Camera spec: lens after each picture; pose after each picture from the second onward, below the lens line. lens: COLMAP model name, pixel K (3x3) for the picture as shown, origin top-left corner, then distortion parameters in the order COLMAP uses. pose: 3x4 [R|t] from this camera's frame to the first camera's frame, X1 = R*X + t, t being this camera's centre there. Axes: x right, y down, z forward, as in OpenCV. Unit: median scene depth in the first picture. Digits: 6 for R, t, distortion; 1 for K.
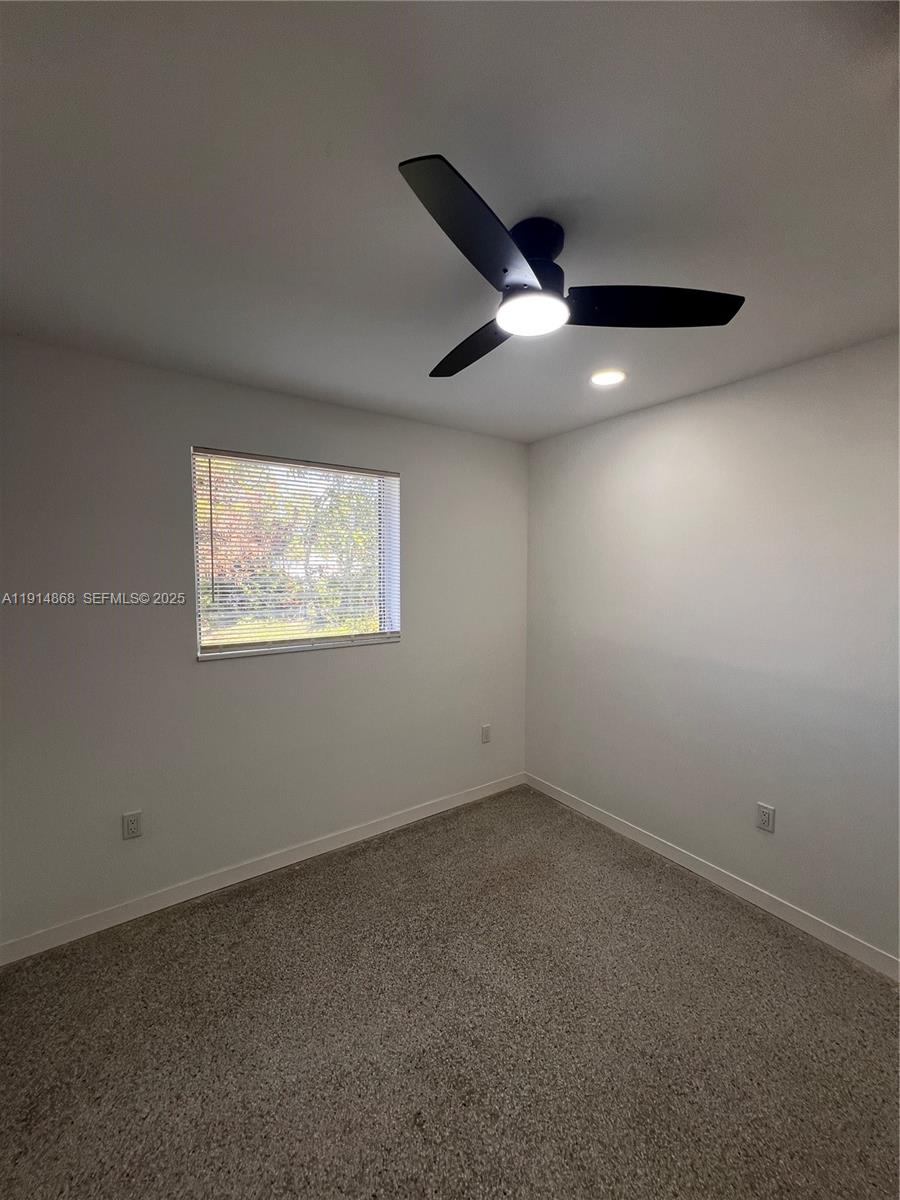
lens RADIAL K [[479.4, 0, 449.4], [0, 479.4, 602.0], [0, 0, 1]] dist [-0.001855, 0.000400]
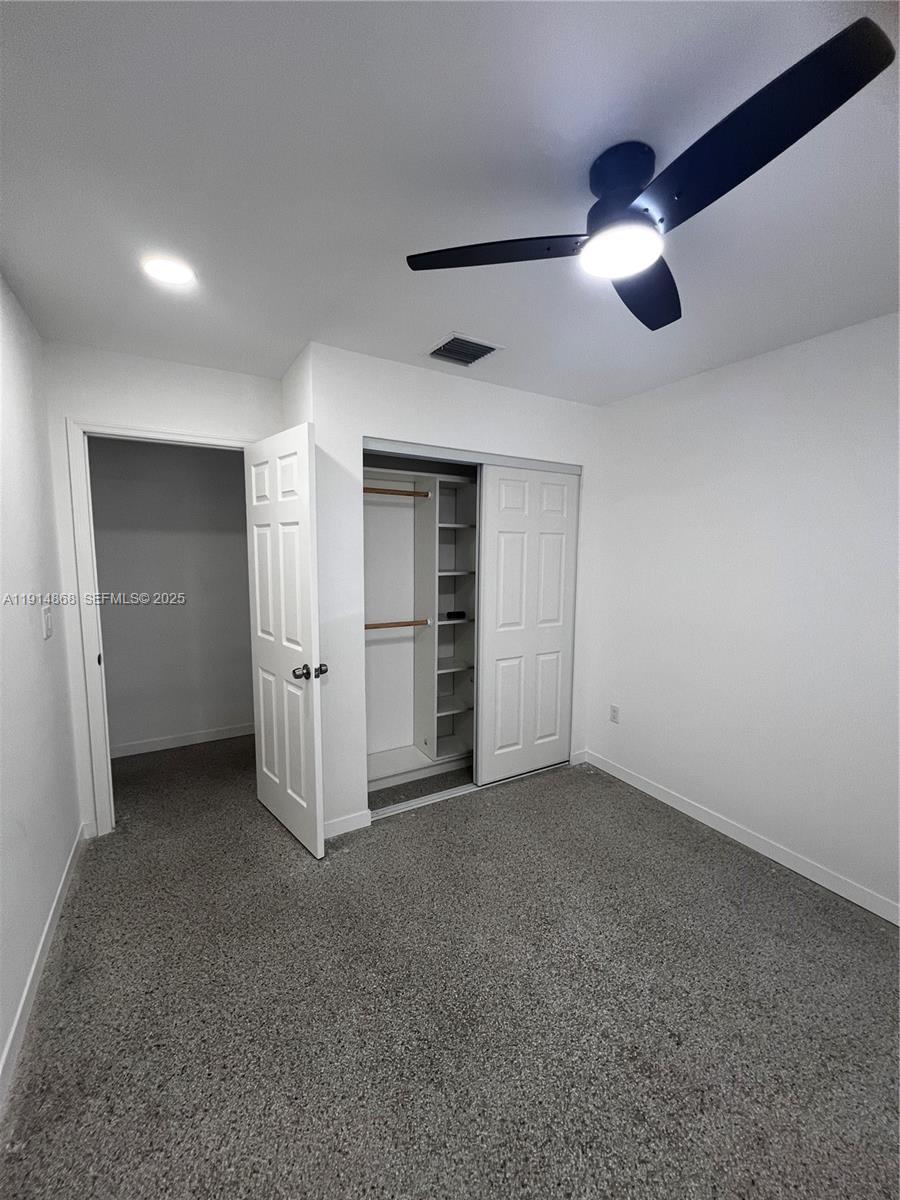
lens RADIAL K [[479.4, 0, 449.4], [0, 479.4, 602.0], [0, 0, 1]] dist [-0.001855, 0.000400]
pose [[-0.996433, -0.023670, 0.080998, 0.293938], [-0.008309, 0.982710, 0.184966, -0.068742], [-0.083976, 0.183633, -0.979401, 1.472915]]
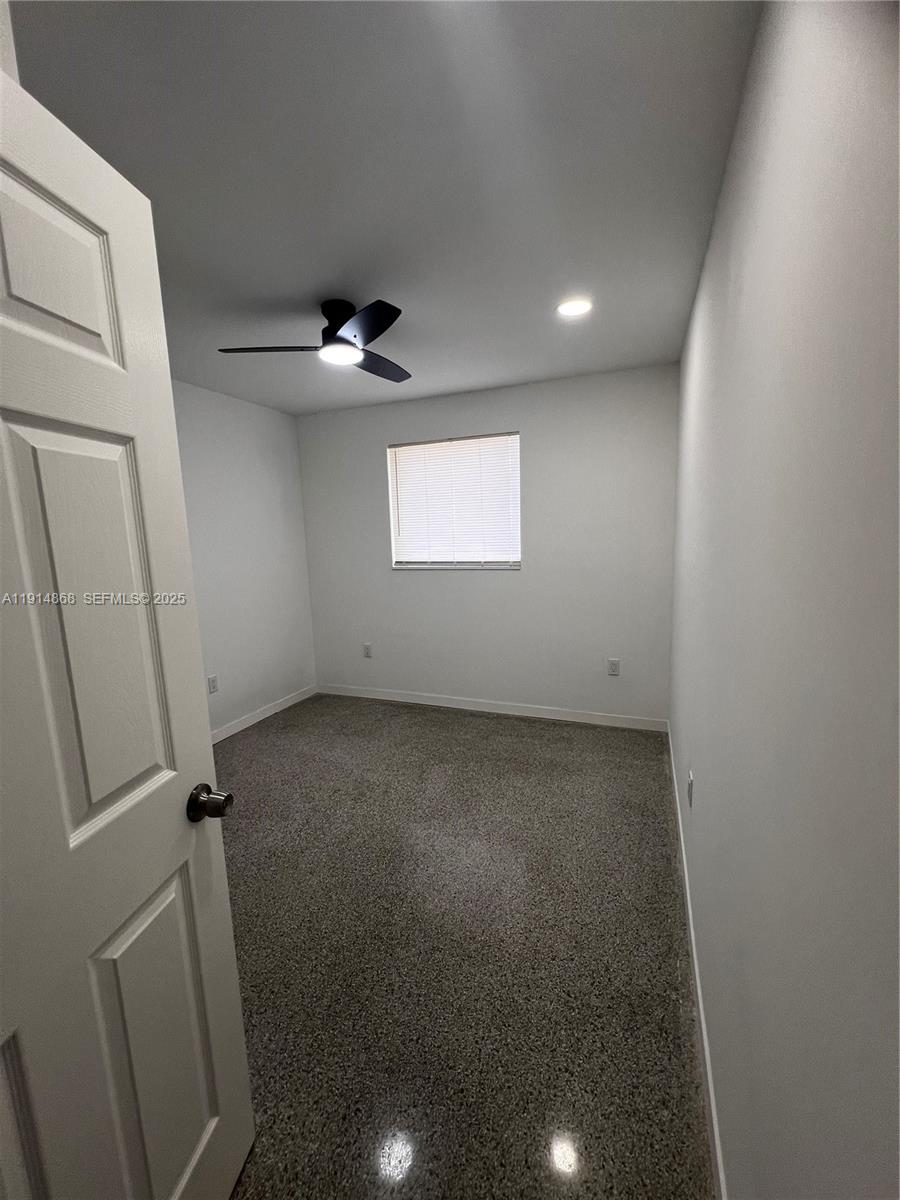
lens RADIAL K [[479.4, 0, 449.4], [0, 479.4, 602.0], [0, 0, 1]] dist [-0.001855, 0.000400]
pose [[0.551906, 0.106431, -0.827086, 1.338079], [-0.028294, 0.993641, 0.108983, 0.057384], [0.833426, -0.036747, 0.551408, 0.247414]]
